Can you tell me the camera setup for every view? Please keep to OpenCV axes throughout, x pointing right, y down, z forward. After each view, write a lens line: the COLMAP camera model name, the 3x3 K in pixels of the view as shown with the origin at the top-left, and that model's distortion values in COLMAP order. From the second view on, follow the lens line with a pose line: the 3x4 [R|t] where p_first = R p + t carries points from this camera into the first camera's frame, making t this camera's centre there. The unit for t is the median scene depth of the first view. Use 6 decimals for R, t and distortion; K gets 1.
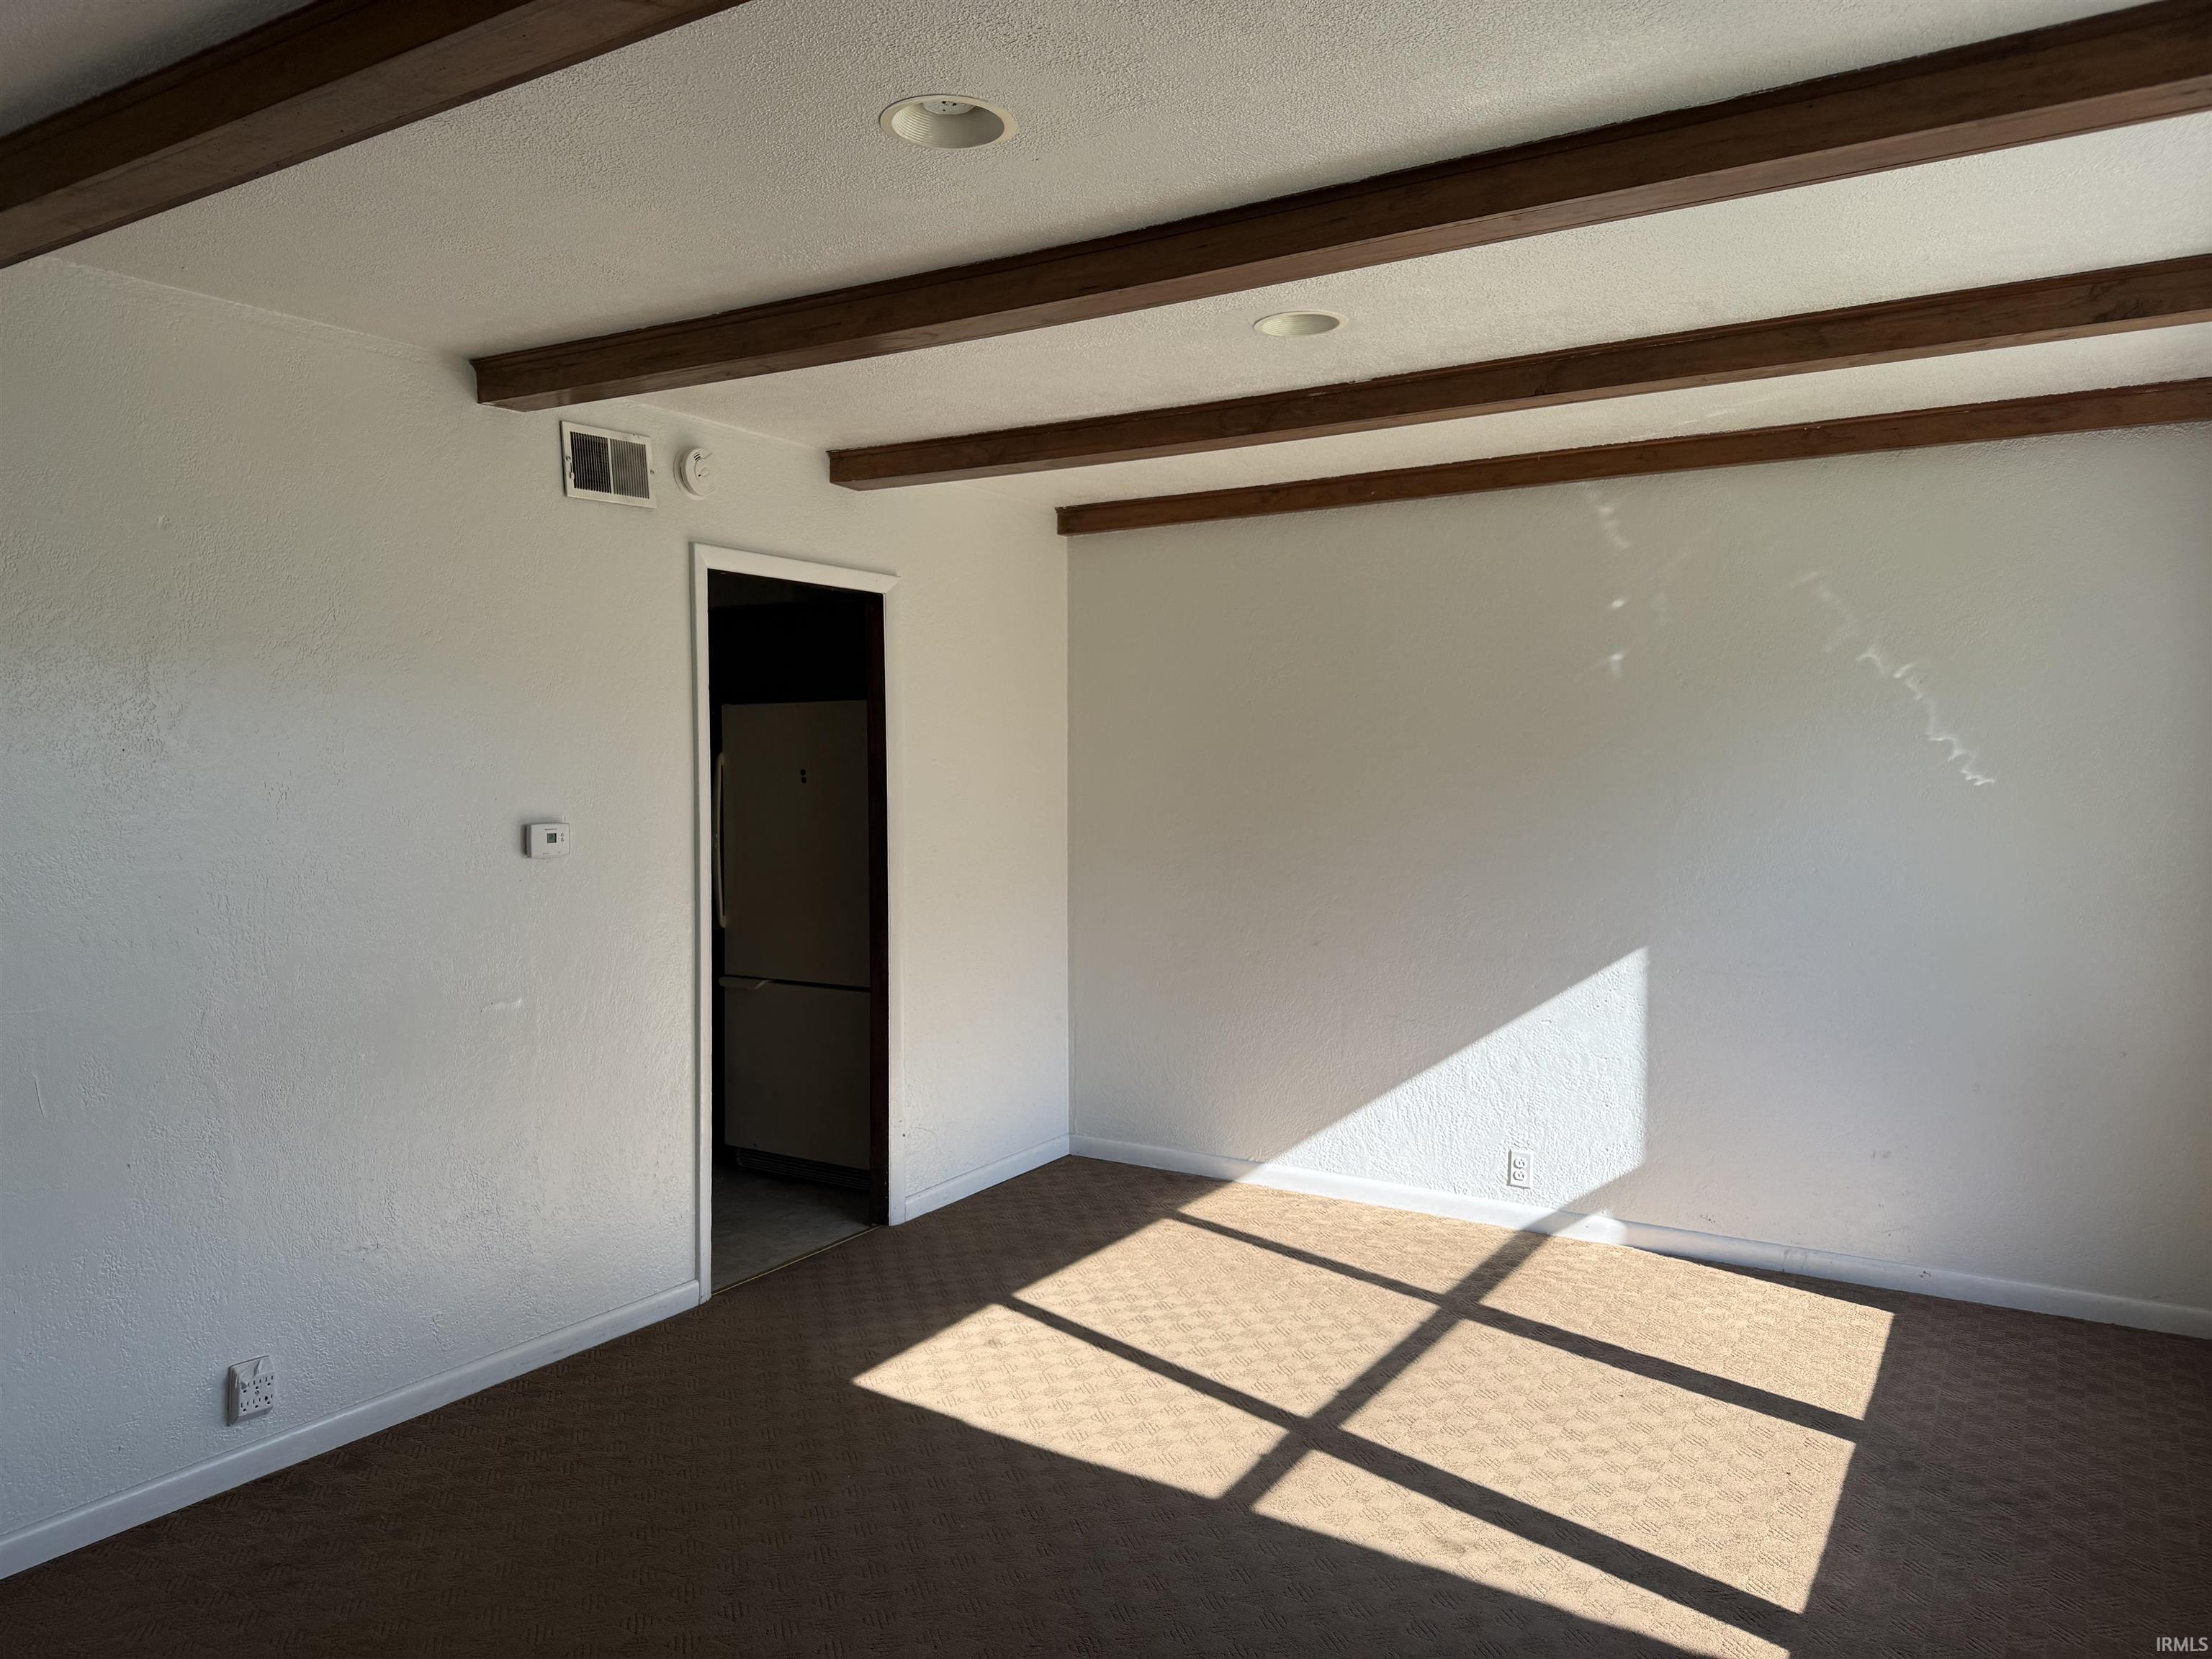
lens RADIAL K [[1541.0, 0, 1098.9], [0, 1541.0, 807.6], [0, 0, 1]] dist [0.061670, -0.060539]
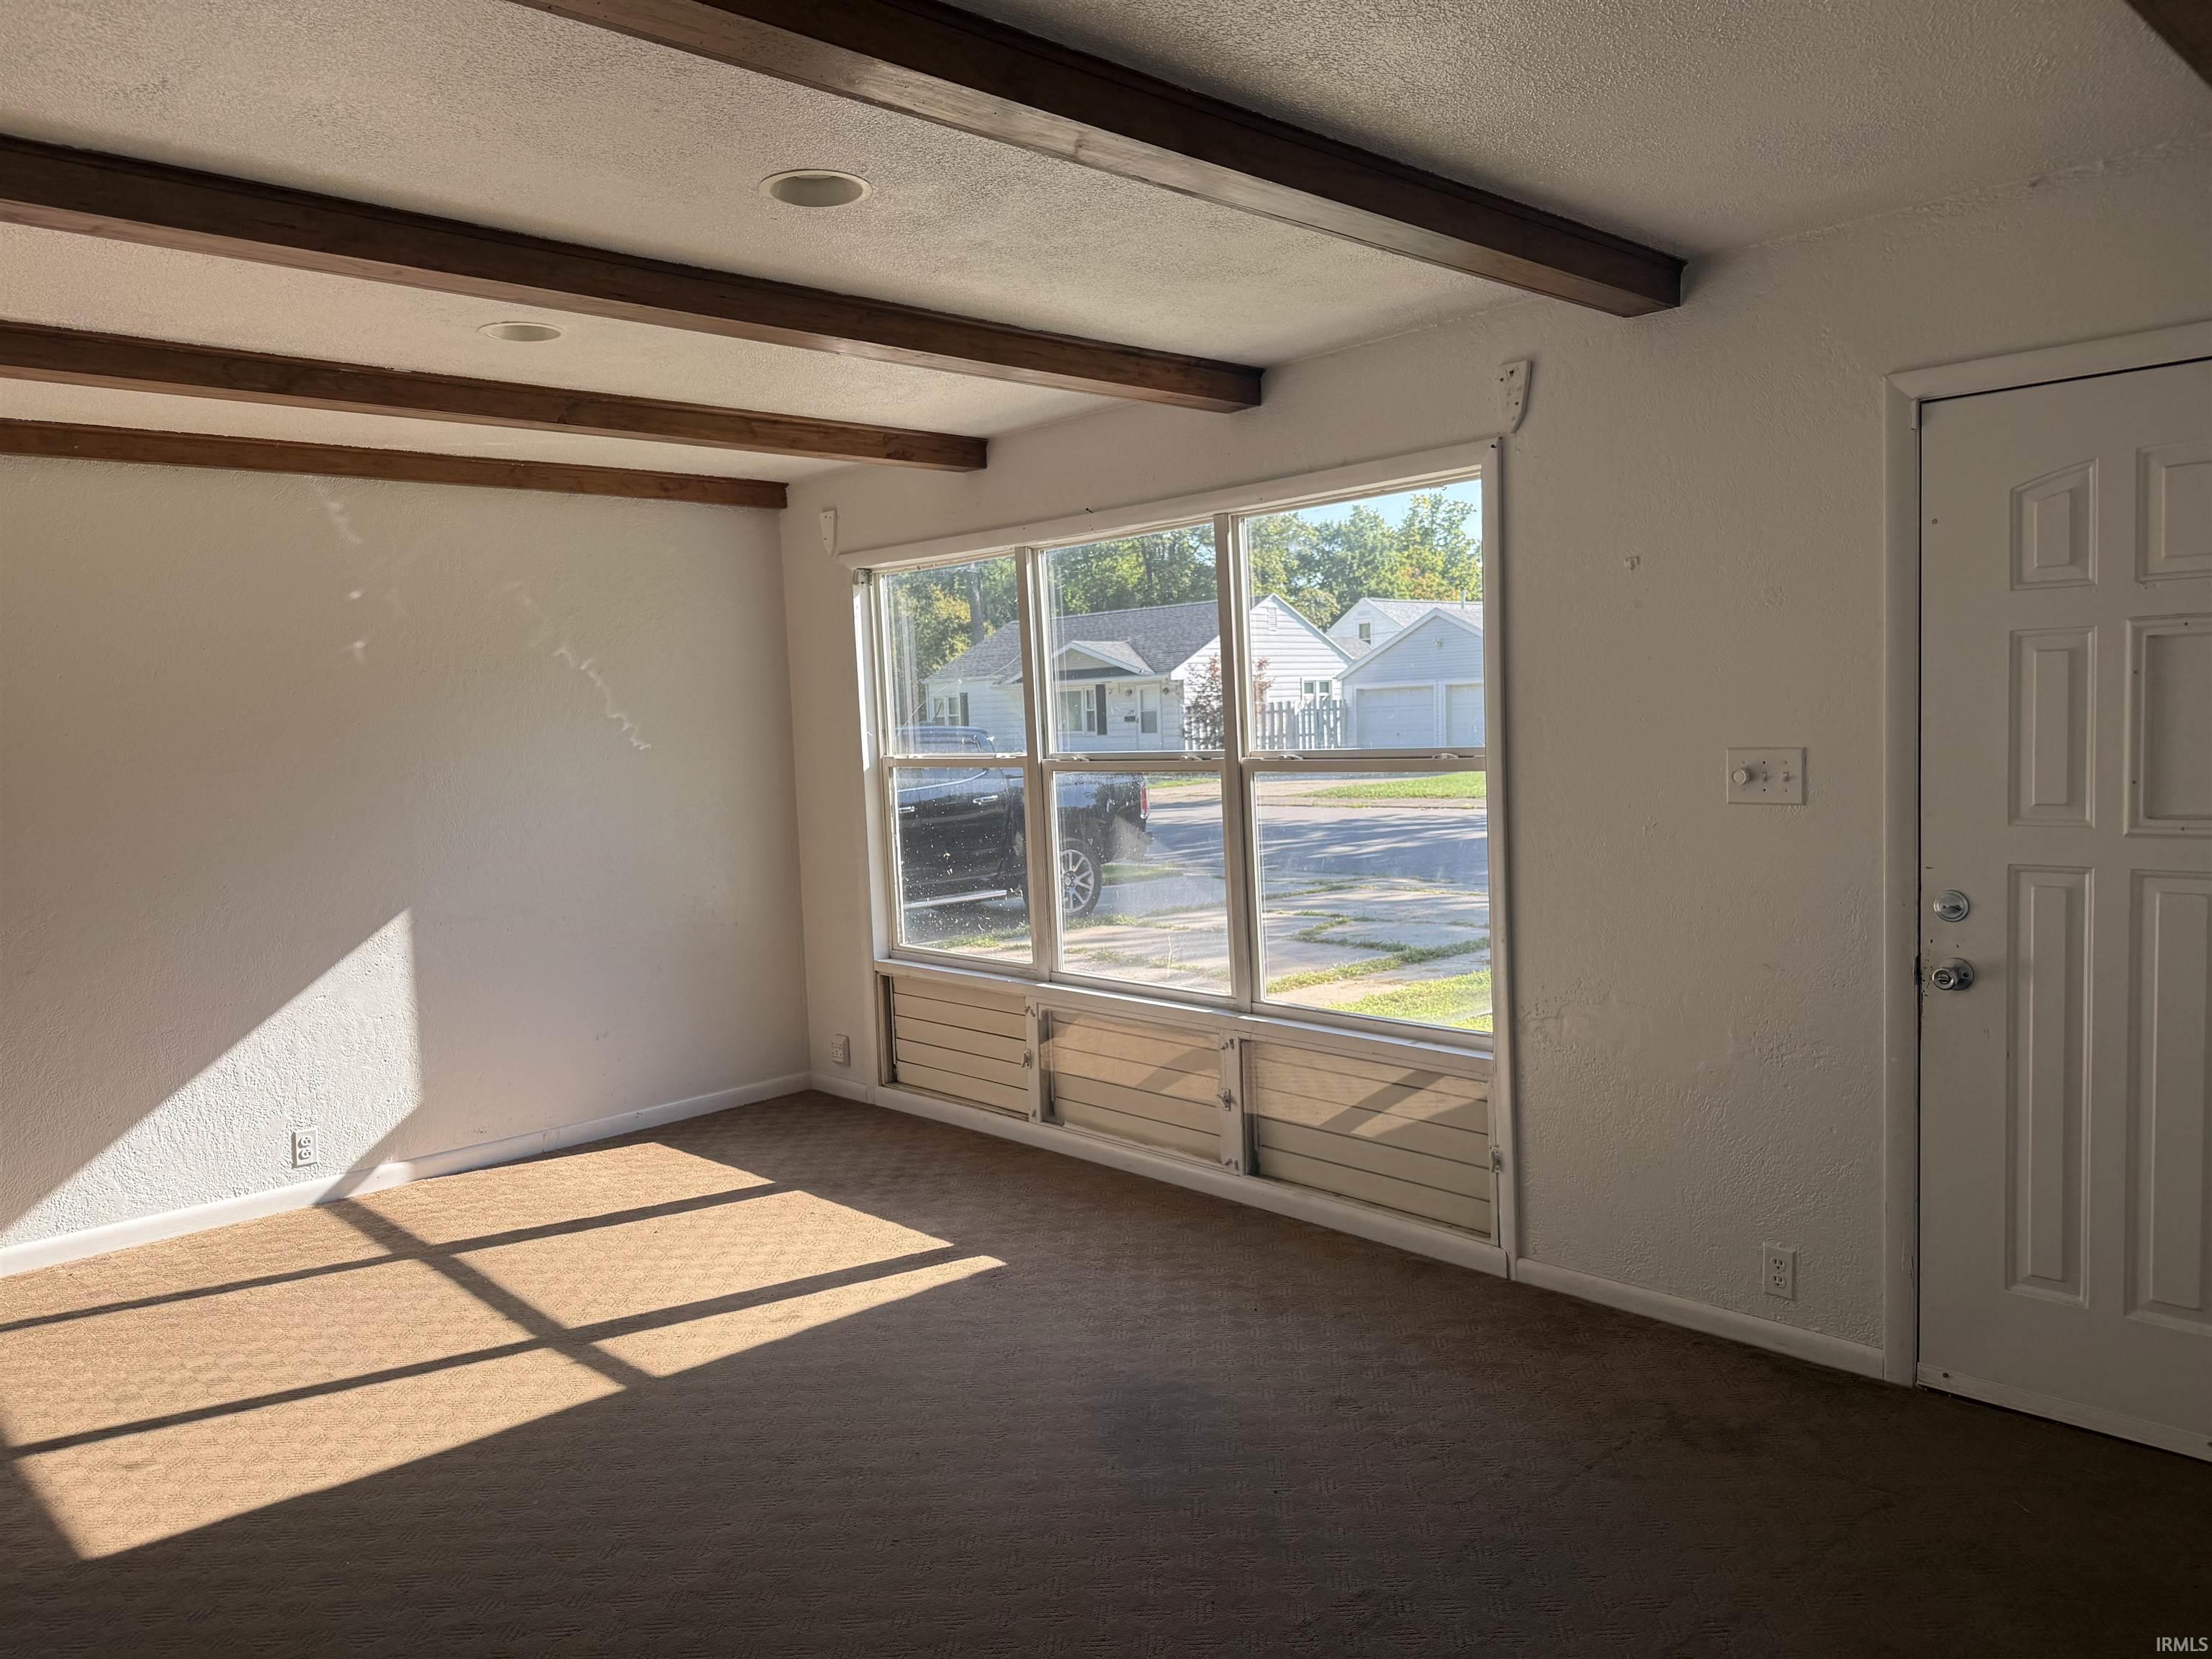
lens RADIAL K [[1541.0, 0, 1093.2], [0, 1541.0, 818.6], [0, 0, 1]] dist [0.061670, -0.060539]
pose [[0.268770, -0.076471, 0.960164, -0.655495], [0.069257, 0.995798, 0.059922, -0.007828], [-0.960711, 0.050393, 0.272937, 0.256538]]
